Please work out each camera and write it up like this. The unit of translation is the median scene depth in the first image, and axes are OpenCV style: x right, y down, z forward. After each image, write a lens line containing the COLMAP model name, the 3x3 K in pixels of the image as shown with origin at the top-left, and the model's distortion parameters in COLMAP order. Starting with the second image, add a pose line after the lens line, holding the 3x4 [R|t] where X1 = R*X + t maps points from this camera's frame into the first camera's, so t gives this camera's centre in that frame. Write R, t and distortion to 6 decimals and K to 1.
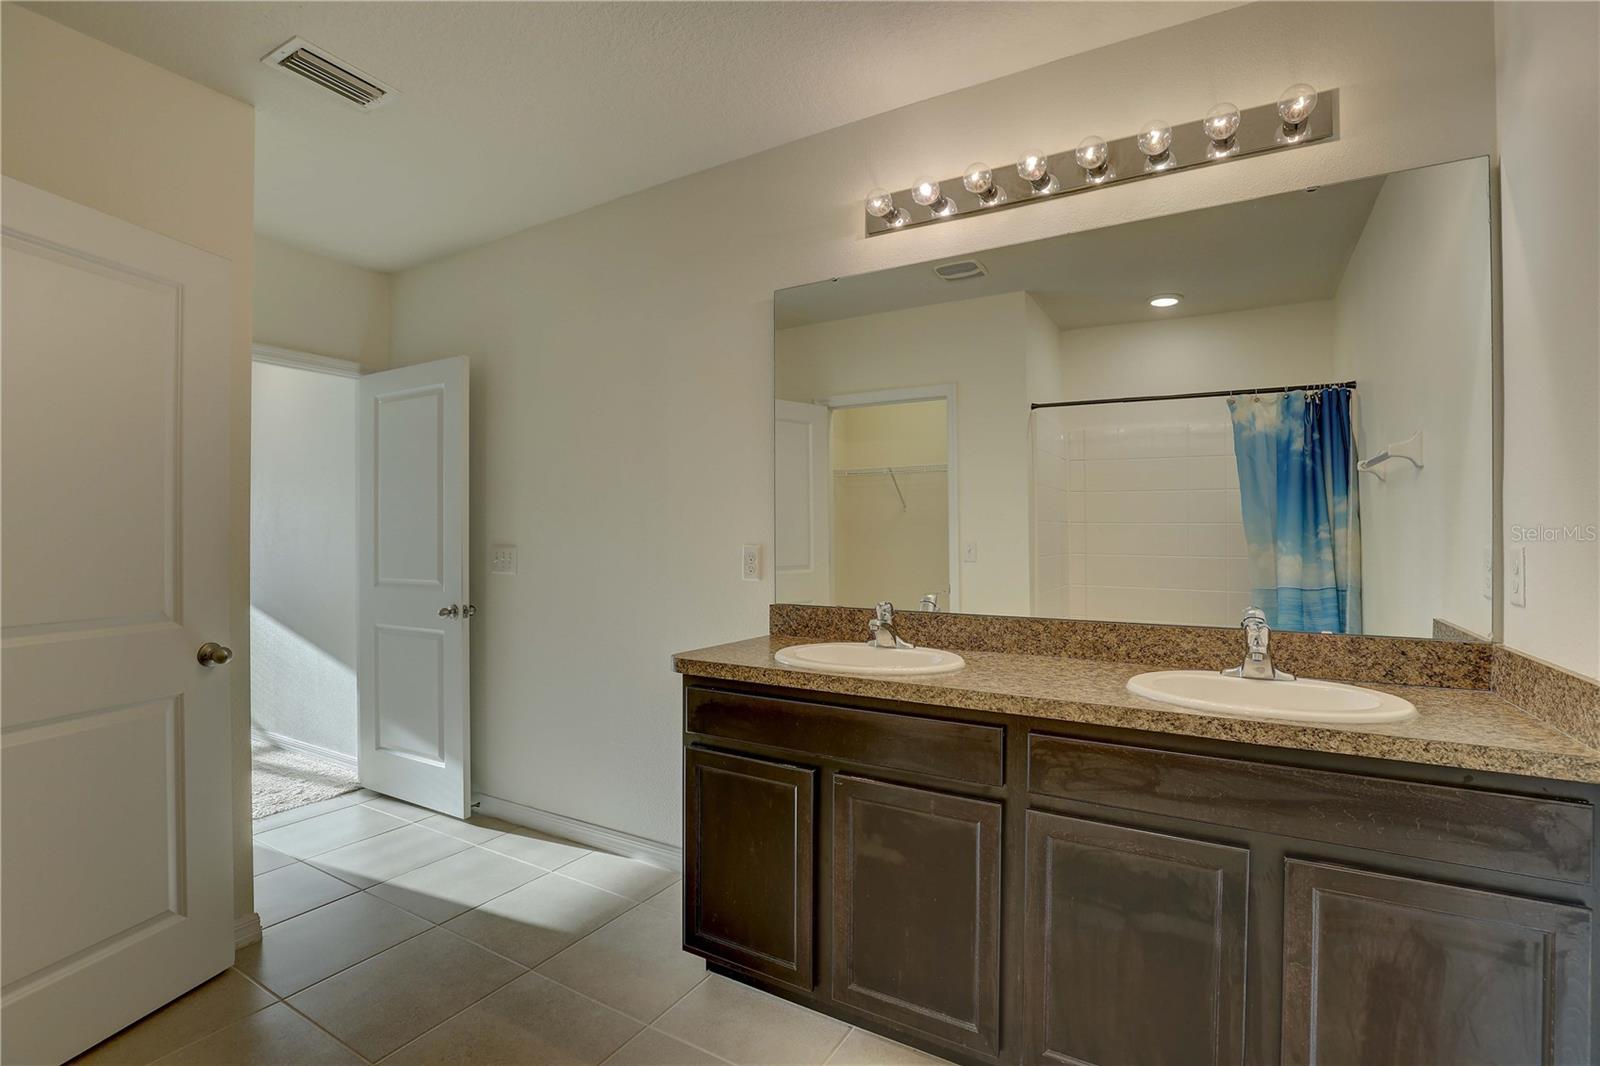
lens RADIAL K [[695.2, 0, 814.2], [0, 695.2, 544.2], [0, 0, 1]] dist [-0.026410, 0.002357]
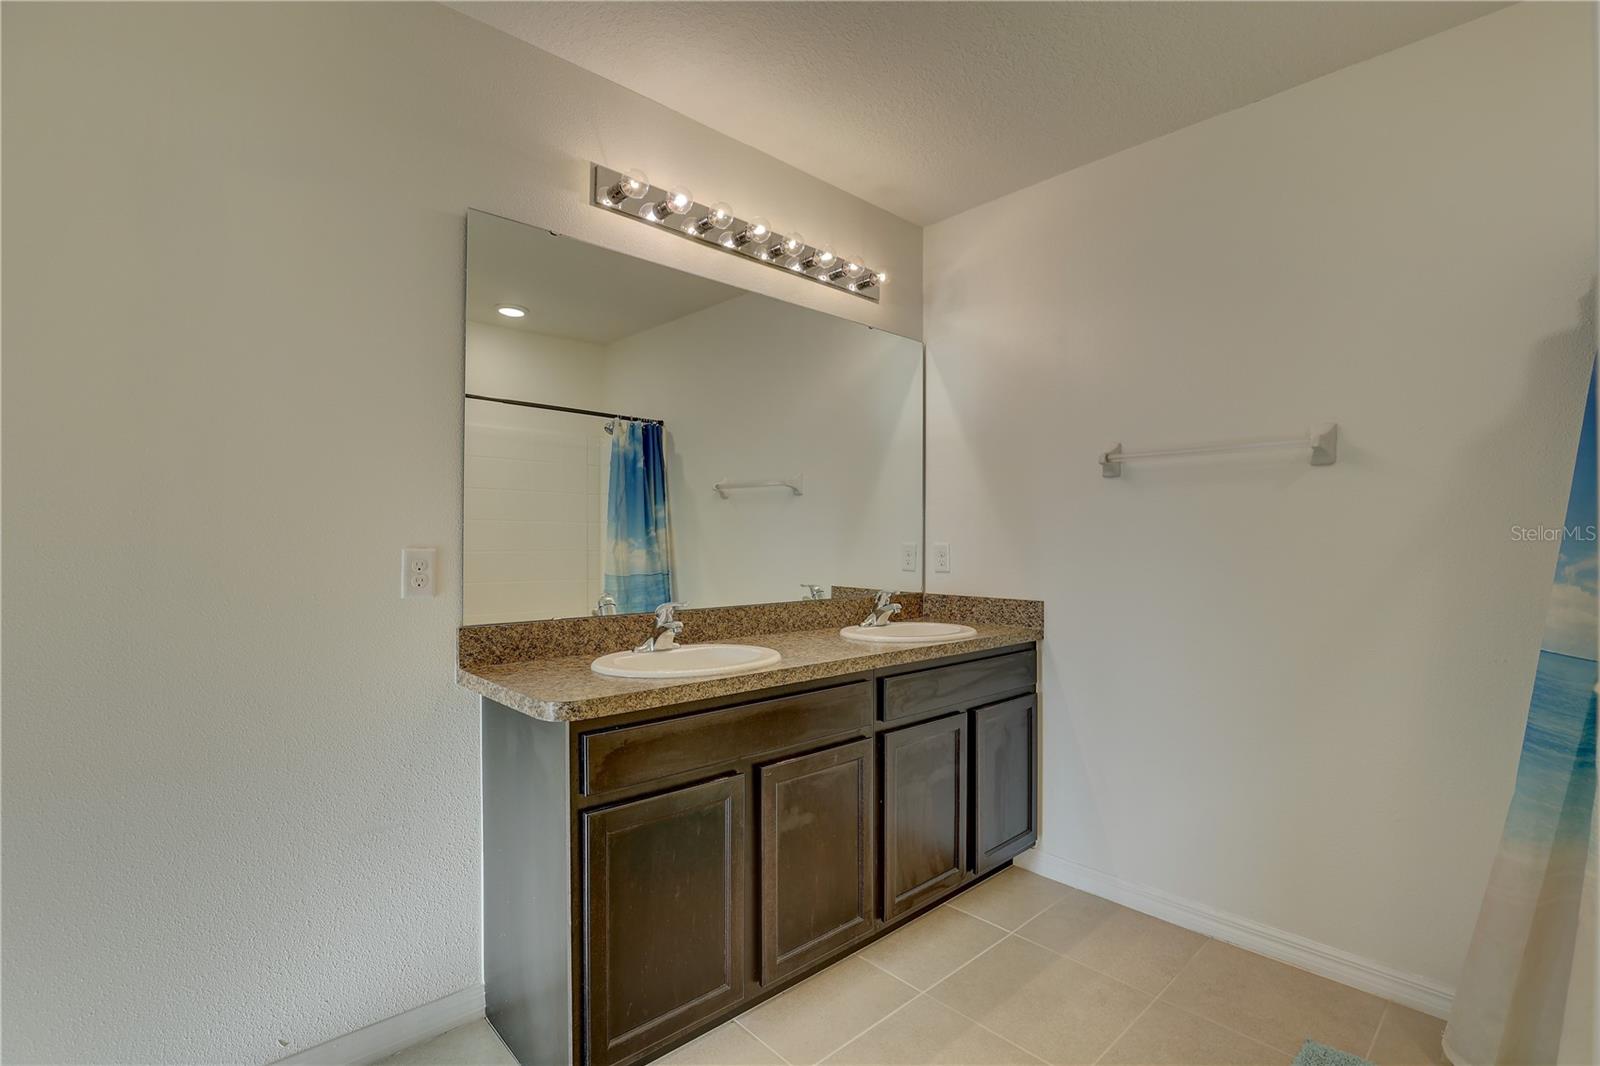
lens RADIAL K [[749.5, 0, 804.4], [0, 749.5, 529.9], [0, 0, 1]] dist [-0.070179, -0.000018]
pose [[0.312350, 0.011664, 0.949896, -0.820264], [0.011236, 0.999809, -0.015971, -0.000197], [-0.949901, 0.015662, 0.312159, 0.488290]]
